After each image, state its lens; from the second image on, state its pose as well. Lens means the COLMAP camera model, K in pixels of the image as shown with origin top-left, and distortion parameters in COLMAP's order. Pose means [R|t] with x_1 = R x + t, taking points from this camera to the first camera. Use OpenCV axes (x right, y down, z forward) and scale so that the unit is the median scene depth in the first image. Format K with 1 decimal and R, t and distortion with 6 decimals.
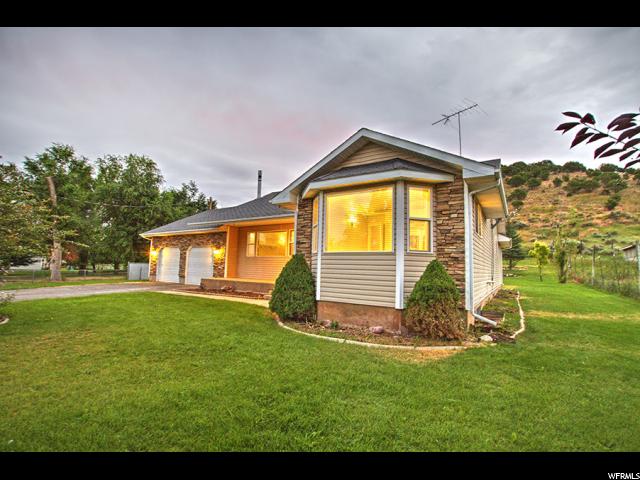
lens RADIAL K [[298.7, 0, 320.0], [0, 298.7, 243.2], [0, 0, 1]] dist [-0.028681, 0.002325]
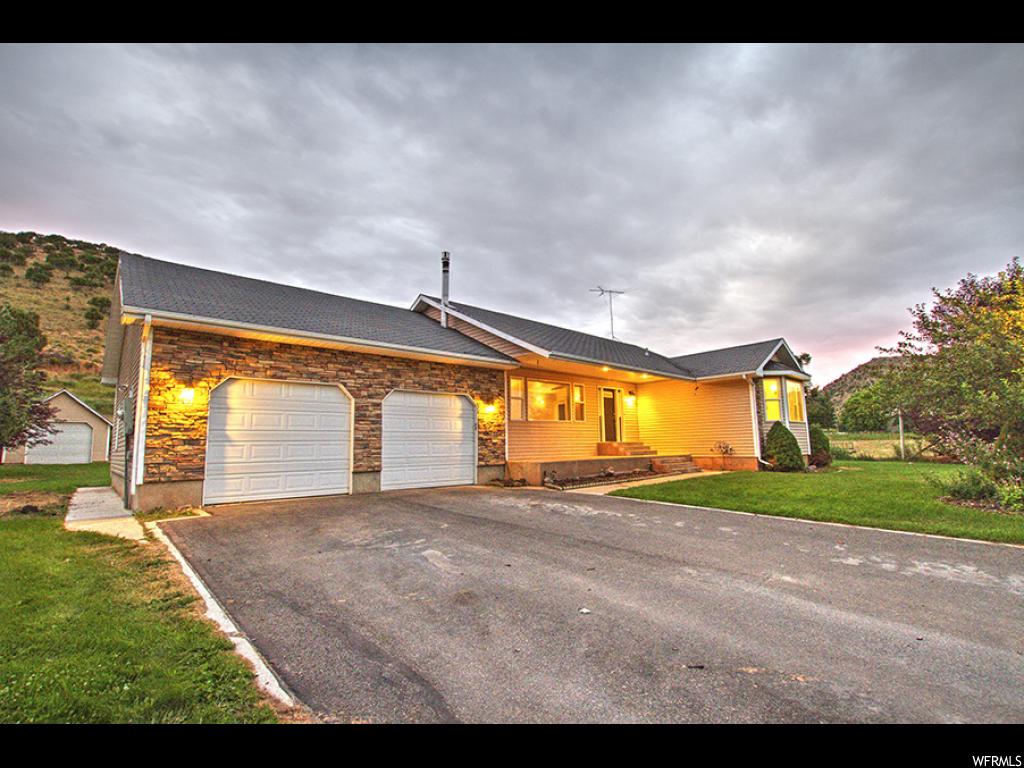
lens RADIAL K [[478.0, 0, 510.0], [0, 478.0, 382.5], [0, 0, 1]] dist [-0.028681, 0.002325]
pose [[0.233145, 0.098236, 0.967467, -1.127373], [-0.055465, 0.994608, -0.087626, 0.054549], [-0.970859, -0.033231, 0.237337, 0.803442]]
